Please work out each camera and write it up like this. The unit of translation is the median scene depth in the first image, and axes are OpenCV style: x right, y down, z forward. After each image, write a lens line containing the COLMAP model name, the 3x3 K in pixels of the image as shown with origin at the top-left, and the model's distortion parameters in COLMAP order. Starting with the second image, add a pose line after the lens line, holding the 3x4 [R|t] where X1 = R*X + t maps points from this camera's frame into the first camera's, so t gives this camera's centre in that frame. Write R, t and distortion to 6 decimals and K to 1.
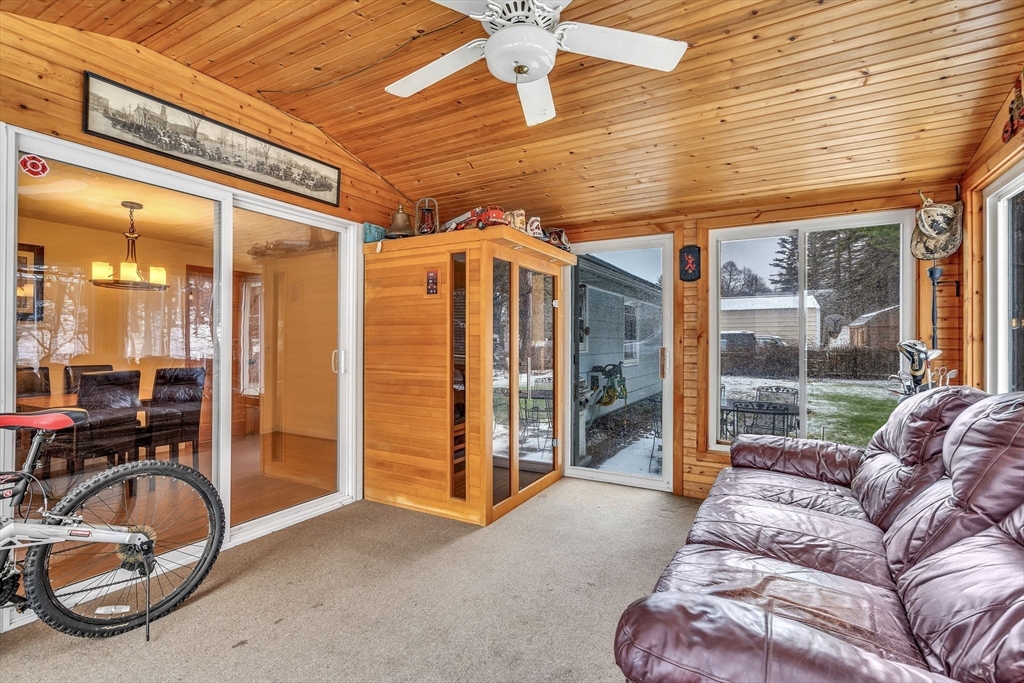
lens RADIAL K [[477.6, 0, 506.0], [0, 477.6, 337.9], [0, 0, 1]] dist [-0.002070, -0.000129]
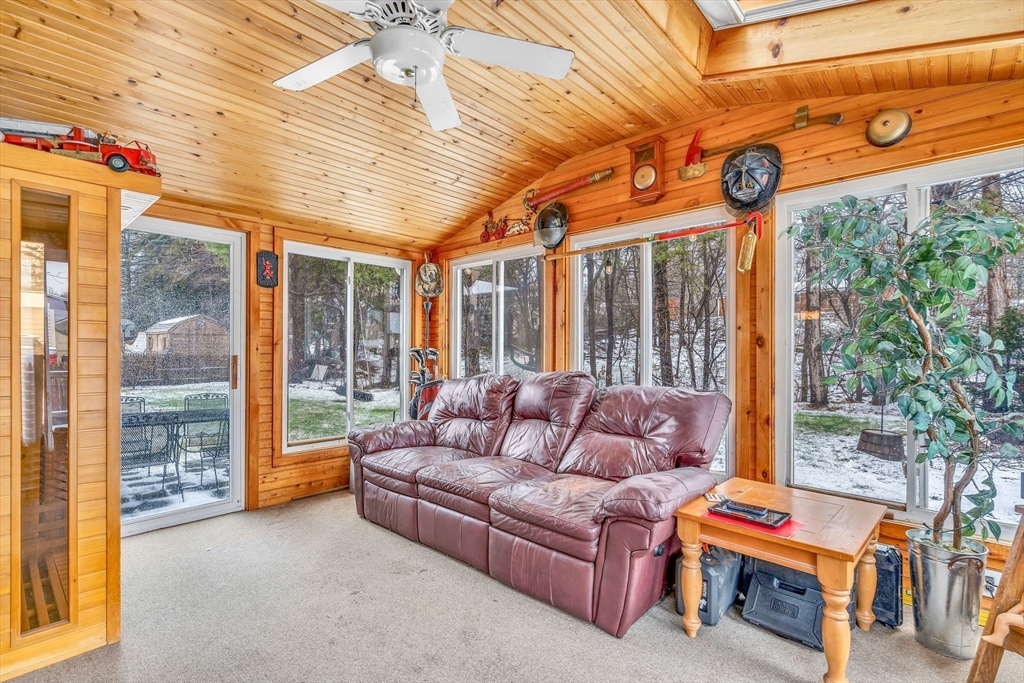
lens RADIAL K [[477.6, 0, 504.8], [0, 477.6, 348.5], [0, 0, 1]] dist [-0.002070, -0.000129]
pose [[0.221819, -0.000561, 0.975088, -0.502317], [-0.008505, 0.999961, 0.002510, 0.000529], [-0.975051, -0.008850, 0.221805, 0.331049]]
